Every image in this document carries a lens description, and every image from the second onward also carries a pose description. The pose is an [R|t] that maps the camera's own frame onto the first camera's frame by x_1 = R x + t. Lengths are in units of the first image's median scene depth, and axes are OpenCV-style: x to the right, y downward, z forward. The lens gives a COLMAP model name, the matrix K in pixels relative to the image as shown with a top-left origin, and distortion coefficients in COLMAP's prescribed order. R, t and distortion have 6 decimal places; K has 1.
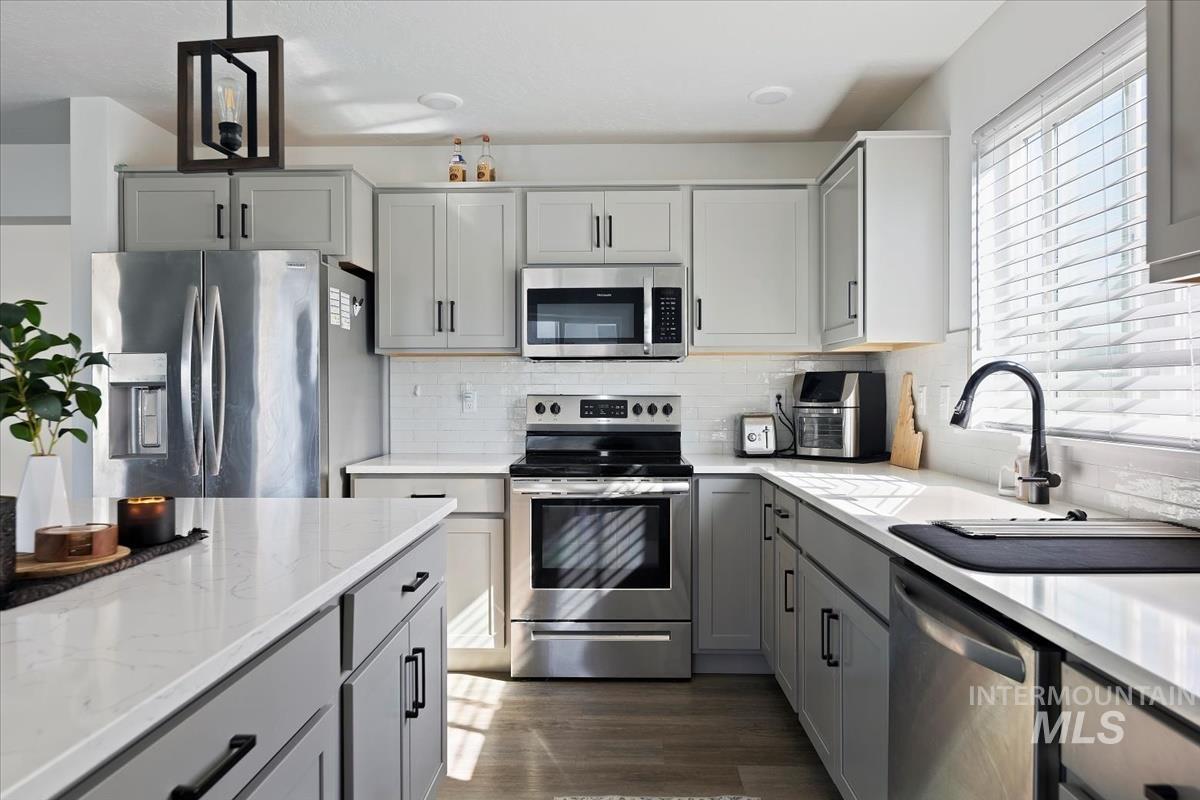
lens RADIAL K [[779.9, 0, 600.0], [0, 779.9, 396.1], [0, 0, 1]] dist [-0.001416, 0.000020]
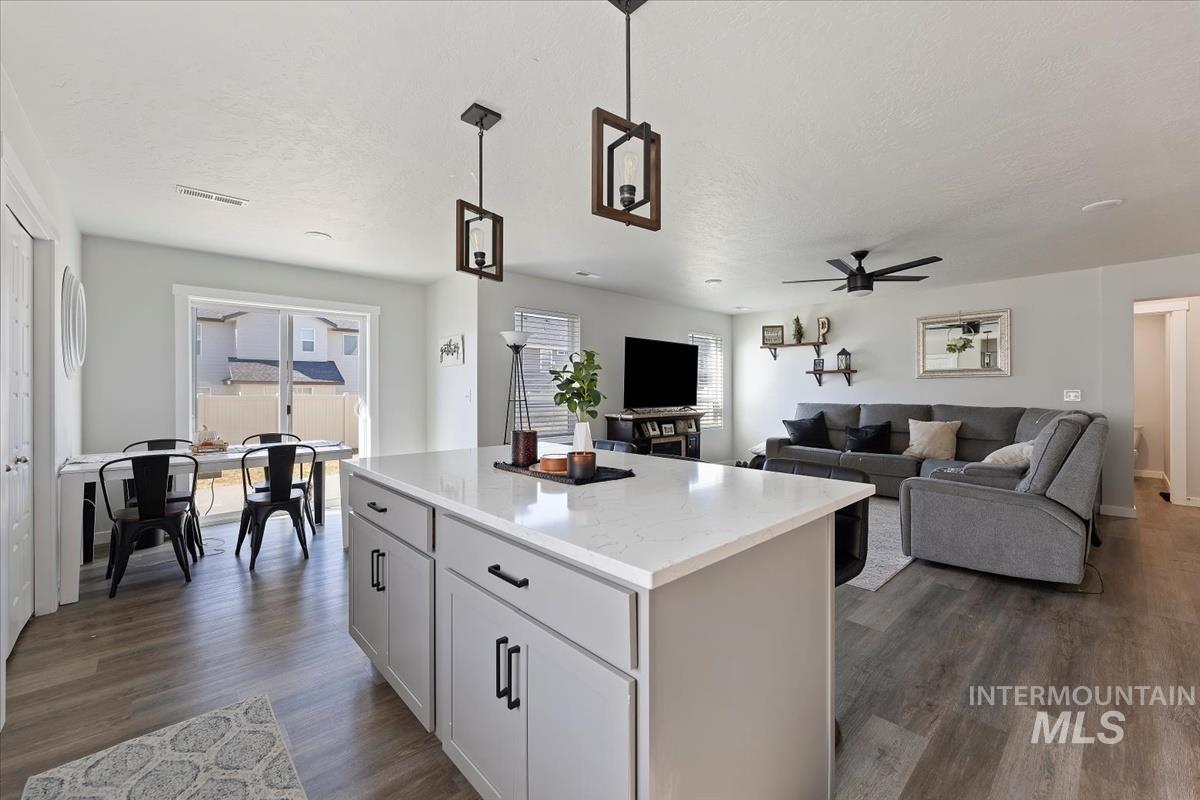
lens RADIAL K [[487.7, 0, 603.4], [0, 487.7, 391.5], [0, 0, 1]] dist [0.004529, 0.000043]
pose [[-0.712491, 0.001917, -0.701679, 0.074073], [-0.001517, 0.999990, 0.004273, -0.006263], [0.701680, 0.004109, -0.712481, 0.868815]]
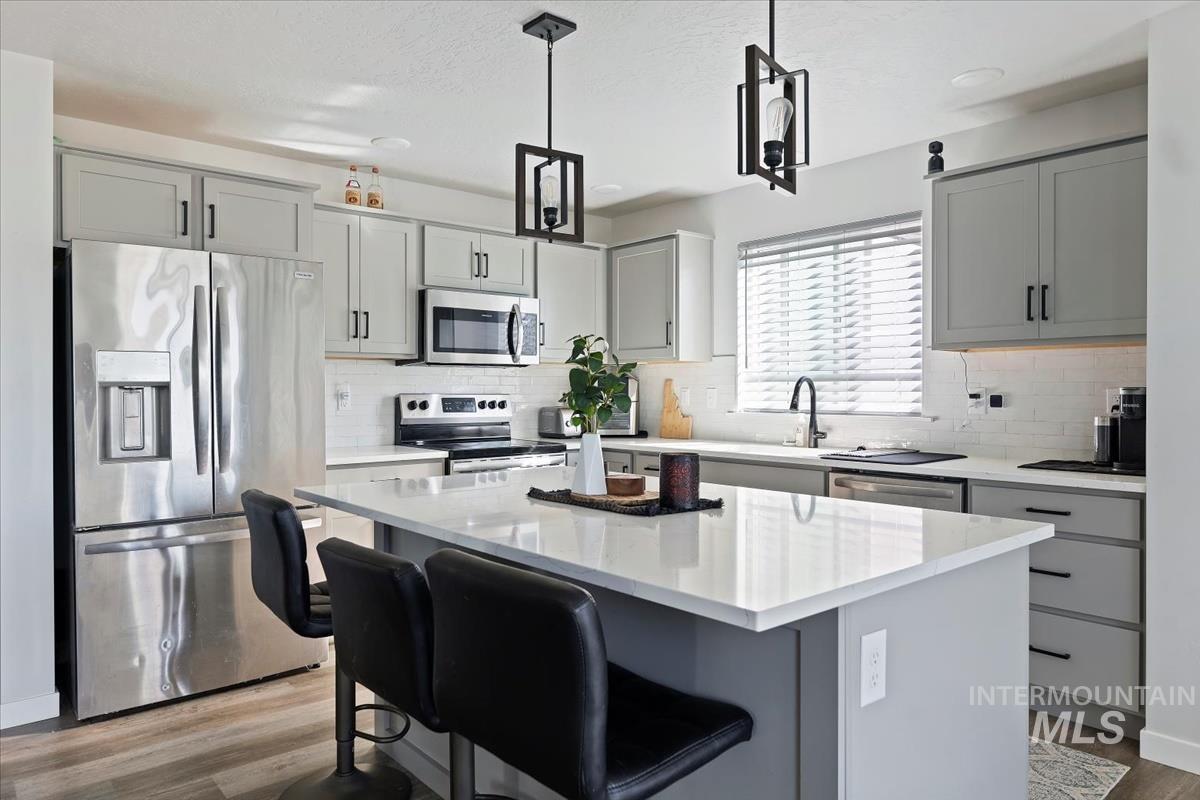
lens RADIAL K [[779.9, 0, 603.1], [0, 779.9, 389.2], [0, 0, 1]] dist [-0.001416, 0.000020]
pose [[0.741162, 0.000693, 0.671326, -0.758065], [0.003209, 0.999984, -0.004576, -0.002715], [-0.671319, 0.005545, 0.741148, -0.076353]]
